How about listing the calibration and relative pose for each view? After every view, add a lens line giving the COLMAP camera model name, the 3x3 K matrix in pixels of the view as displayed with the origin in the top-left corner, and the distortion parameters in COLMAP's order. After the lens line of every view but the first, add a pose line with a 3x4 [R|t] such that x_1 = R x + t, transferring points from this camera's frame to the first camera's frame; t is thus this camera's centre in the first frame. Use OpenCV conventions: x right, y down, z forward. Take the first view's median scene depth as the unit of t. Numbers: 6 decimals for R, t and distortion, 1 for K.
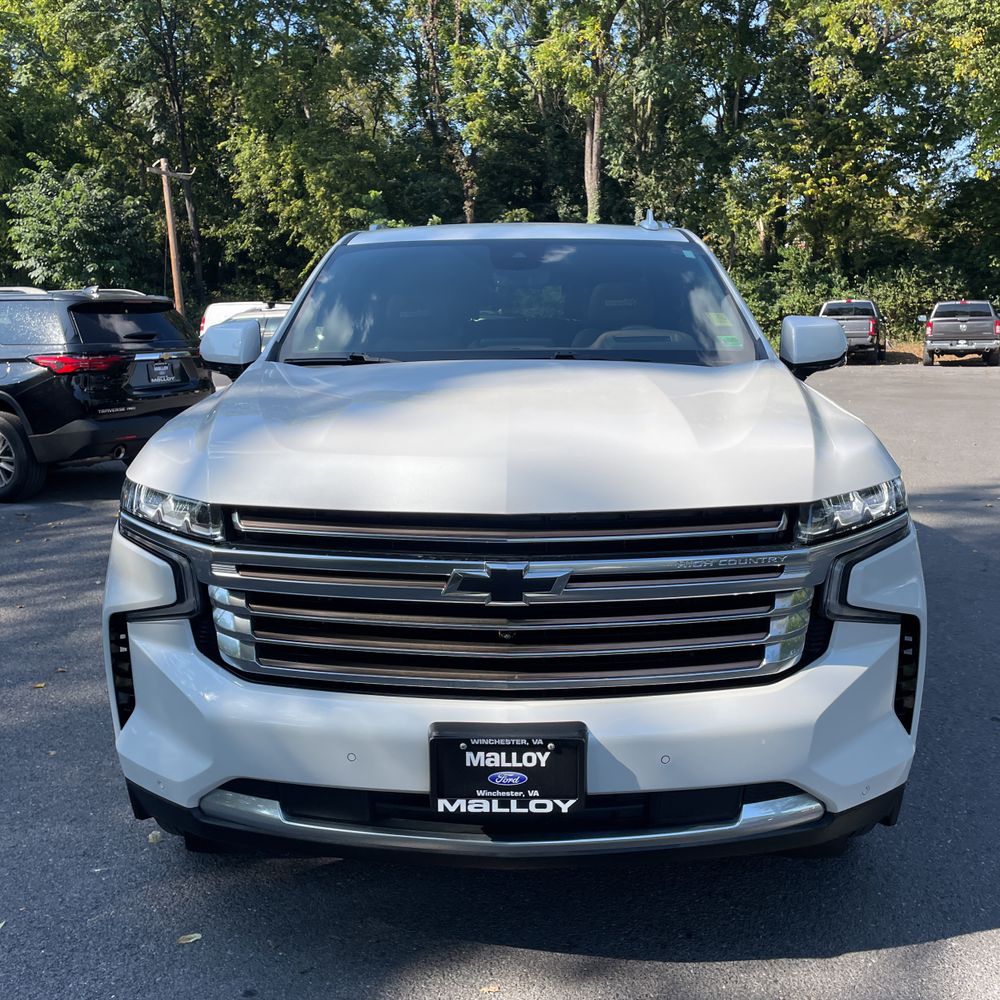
lens RADIAL K [[997.1, 0, 525.7], [0, 997.1, 498.0], [0, 0, 1]] dist [0.117660, -0.191746]
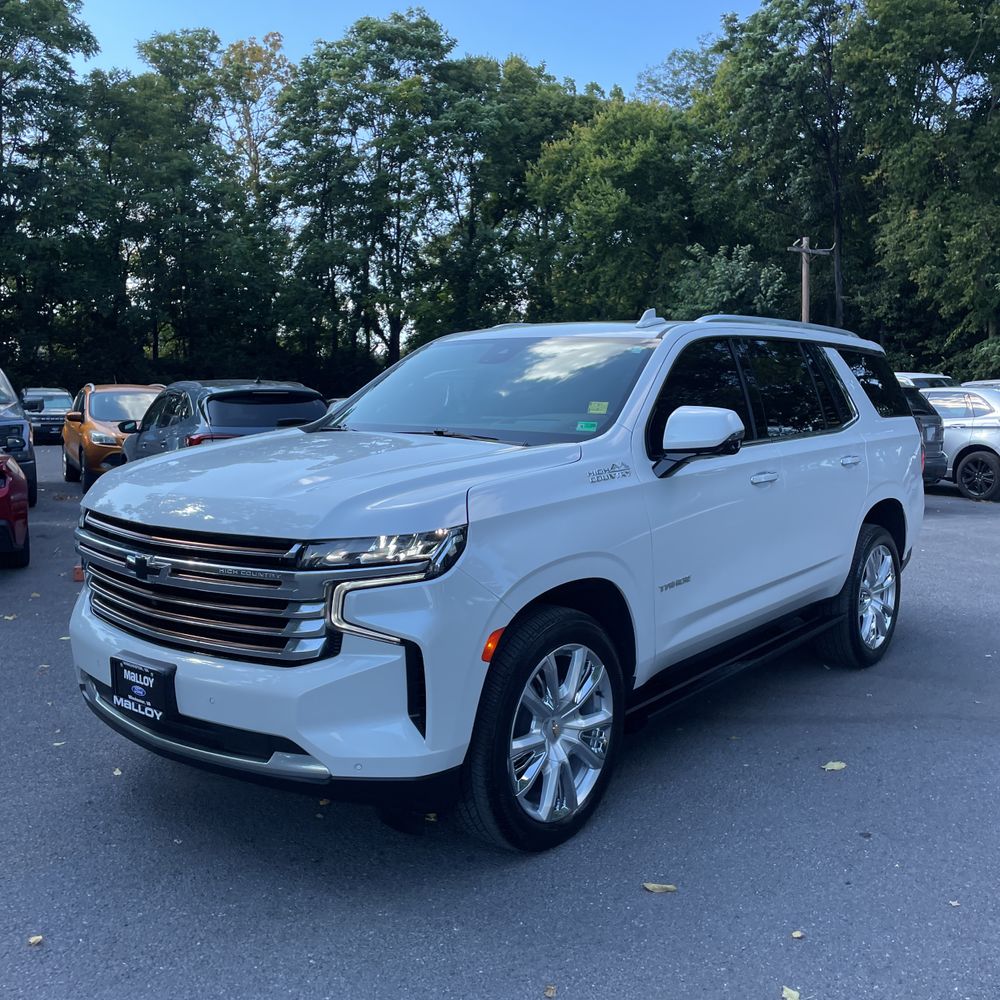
lens RADIAL K [[997.1, 0, 525.7], [0, 997.1, 498.0], [0, 0, 1]] dist [0.117660, -0.191746]
pose [[0.782106, 0.077352, -0.618326, 1.328490], [-0.115742, 0.993032, -0.022173, -0.055070], [0.612302, 0.088908, 0.785609, 0.082984]]
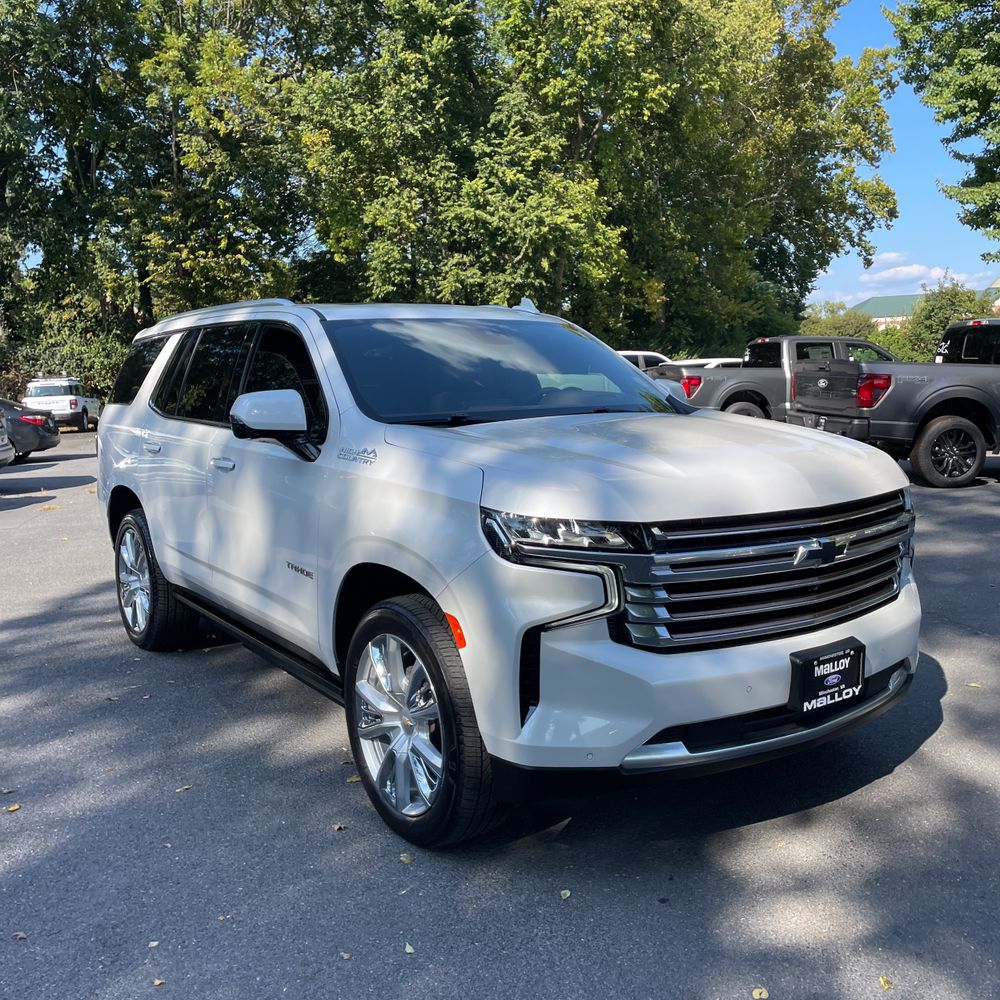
lens RADIAL K [[997.1, 0, 525.7], [0, 997.1, 498.0], [0, 0, 1]] dist [0.117660, -0.191746]
pose [[0.787742, -0.082452, 0.610462, -1.207005], [0.120901, 0.992421, -0.021970, -0.016521], [-0.604025, 0.091113, 0.791740, 0.040451]]
